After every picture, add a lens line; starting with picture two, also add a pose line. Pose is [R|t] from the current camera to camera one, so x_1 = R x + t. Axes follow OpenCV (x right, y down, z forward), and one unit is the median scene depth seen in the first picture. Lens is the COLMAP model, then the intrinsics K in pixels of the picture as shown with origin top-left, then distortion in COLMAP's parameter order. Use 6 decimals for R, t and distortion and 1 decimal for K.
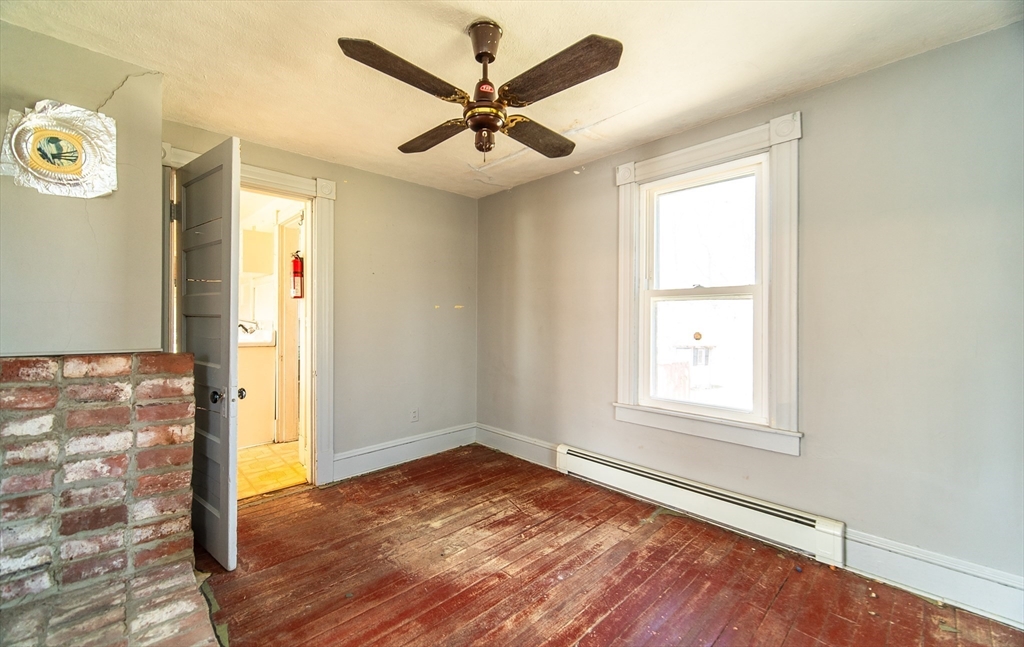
lens RADIAL K [[415.9, 0, 507.2], [0, 415.9, 318.9], [0, 0, 1]] dist [0.000655, 0.000231]
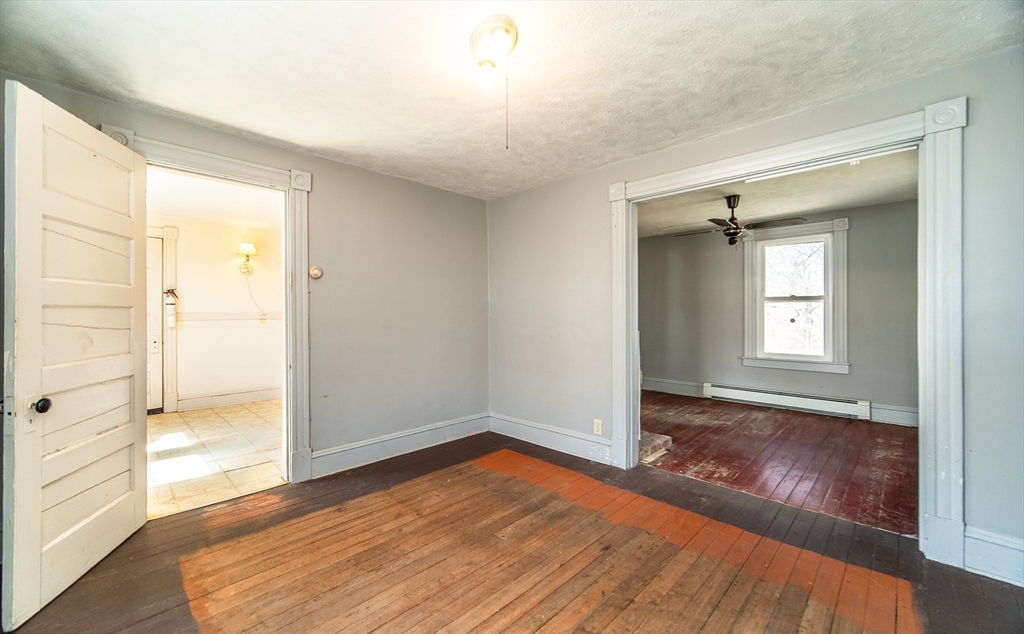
lens RADIAL K [[405.5, 0, 505.4], [0, 405.5, 312.5], [0, 0, 1]] dist [-0.001997, -0.000399]
pose [[0.999750, -0.007930, 0.020888, -1.260405], [0.007909, 0.999968, 0.001095, -0.013499], [-0.020896, -0.000929, 0.999781, -1.201979]]
